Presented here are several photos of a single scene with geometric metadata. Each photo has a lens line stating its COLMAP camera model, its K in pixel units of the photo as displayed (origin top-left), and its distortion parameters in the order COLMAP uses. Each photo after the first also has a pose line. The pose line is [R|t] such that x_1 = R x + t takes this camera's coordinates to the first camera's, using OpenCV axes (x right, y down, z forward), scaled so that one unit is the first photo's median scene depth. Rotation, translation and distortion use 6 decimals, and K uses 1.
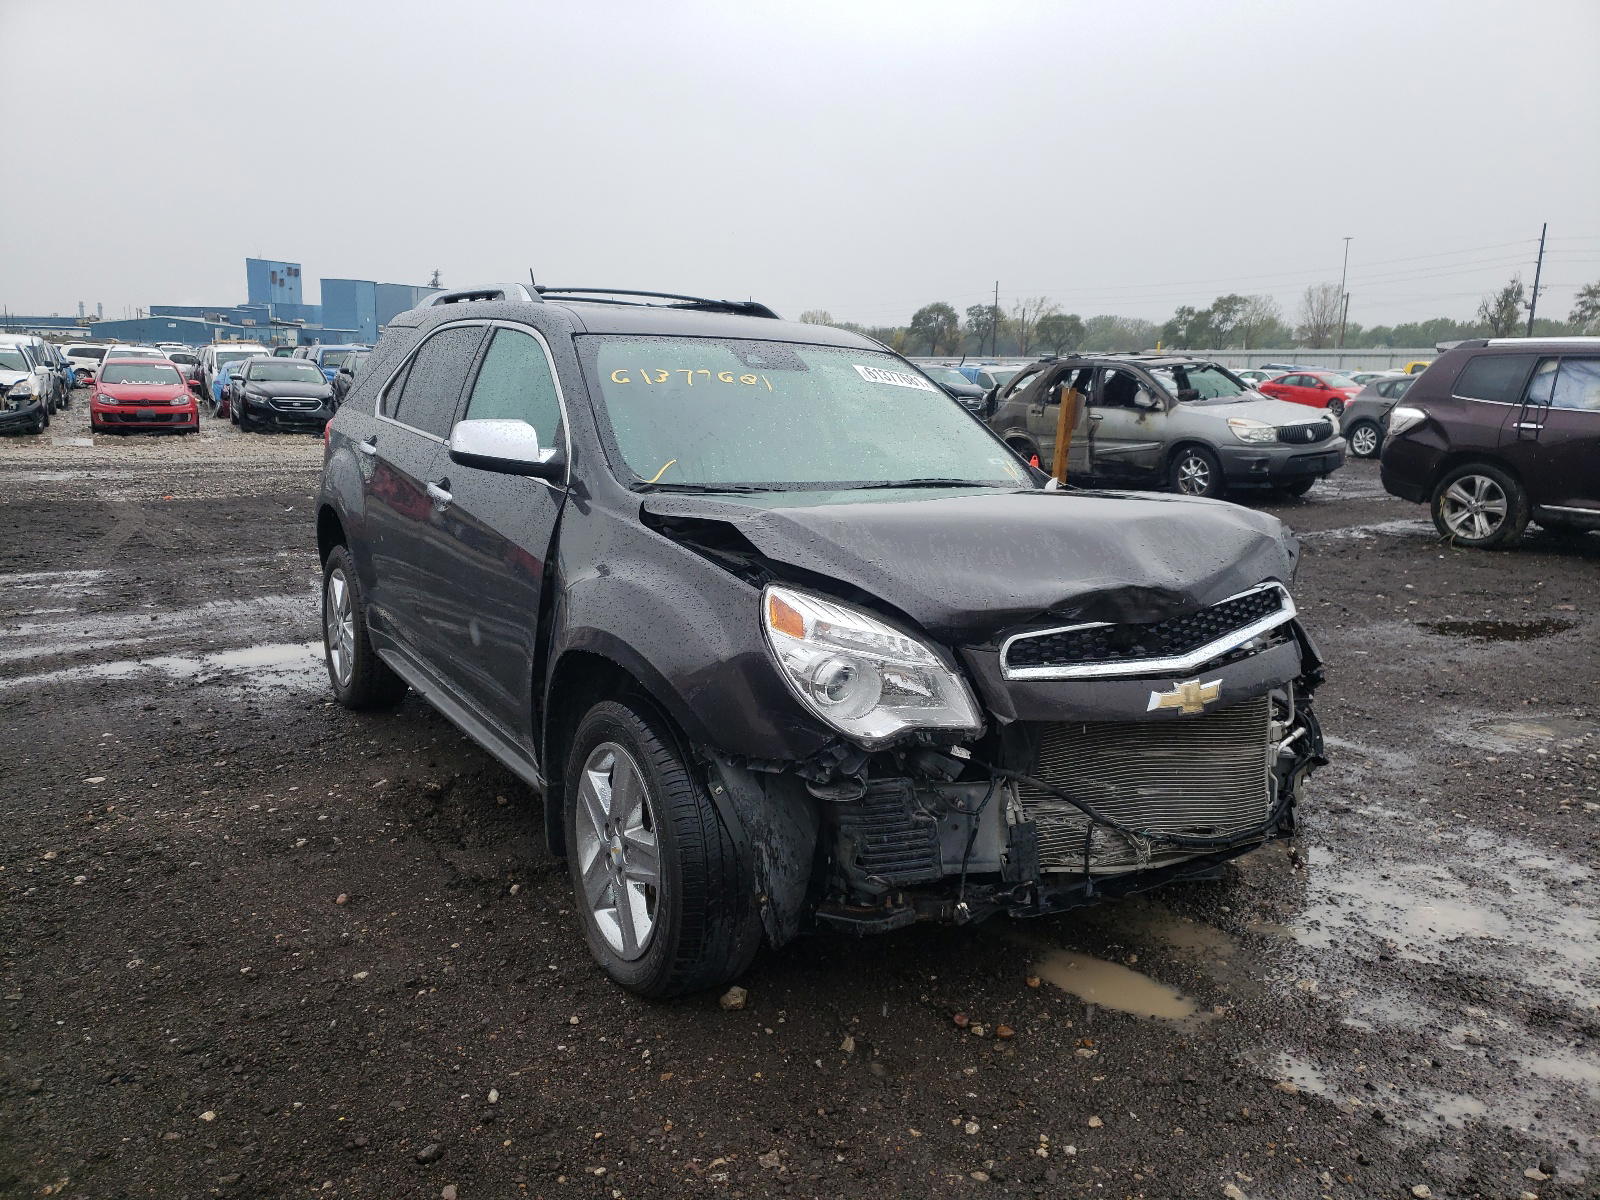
lens RADIAL K [[1196.5, 0, 800.0], [0, 1196.5, 600.0], [0, 0, 1]] dist [-0.002865, 0.002394]
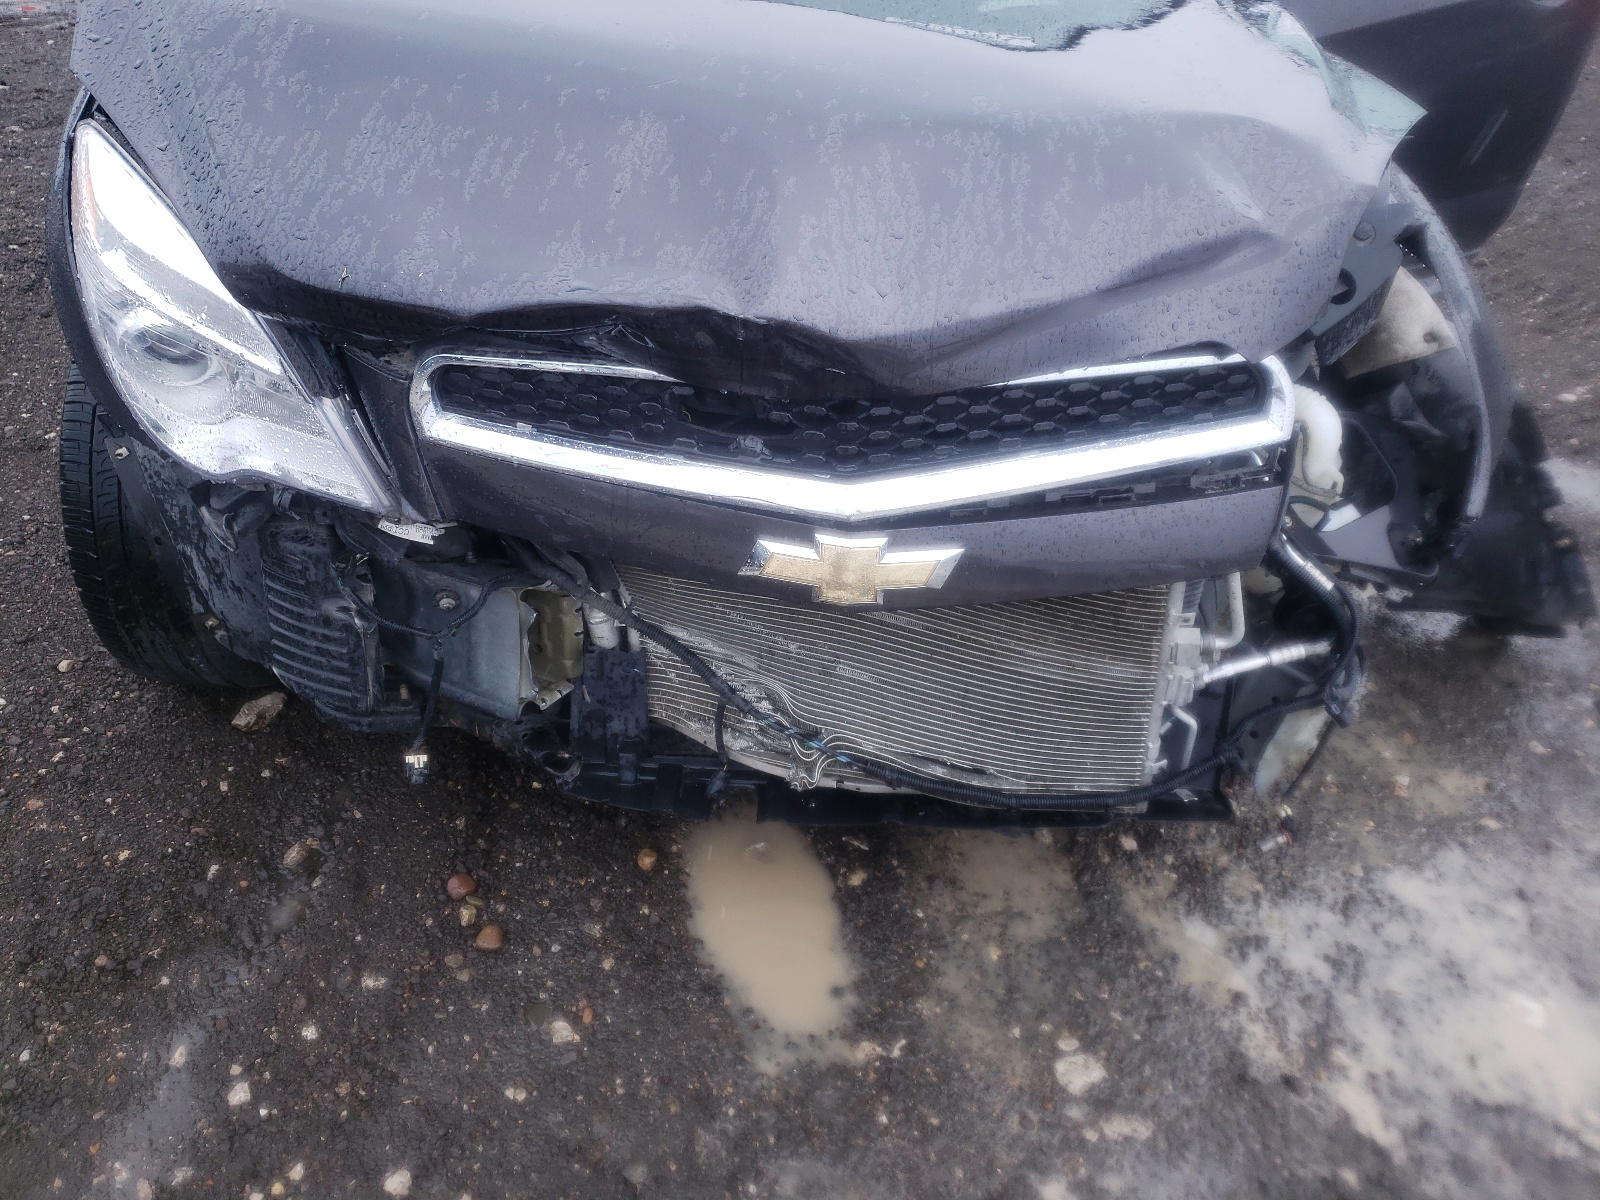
lens RADIAL K [[1202.3, 0, 804.7], [0, 1202.3, 555.6], [0, 0, 1]] dist [0.010723, 0.006285]
pose [[0.868517, 0.335294, -0.365042, 0.468936], [-0.139451, 0.872024, 0.469177, -0.132379], [0.475637, -0.356583, 0.804125, 0.626369]]
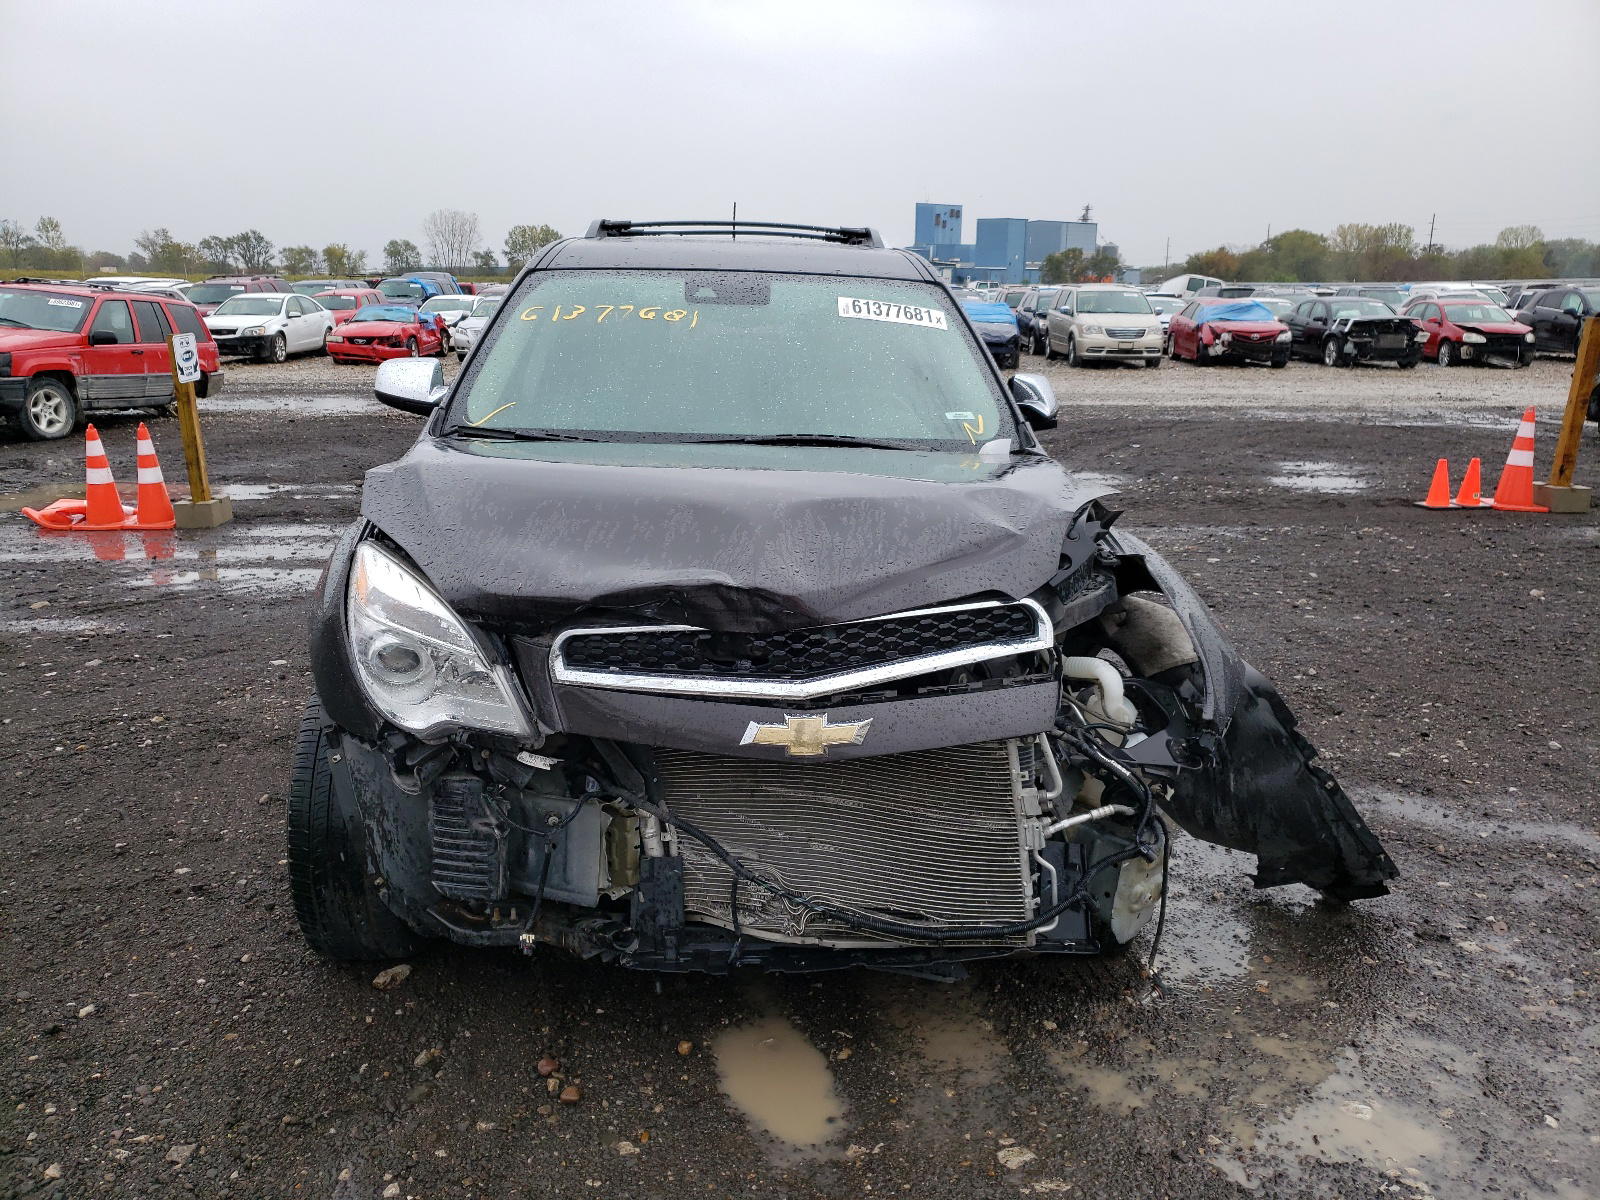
lens RADIAL K [[1200.3, 0, 800.0], [0, 1200.3, 600.0], [0, 0, 1]] dist [0.013245, 0.003791]
pose [[0.877765, 0.098668, -0.468822, 0.663484], [-0.074868, 0.994790, 0.069188, -0.056539], [0.473206, -0.025631, 0.880579, 0.328842]]
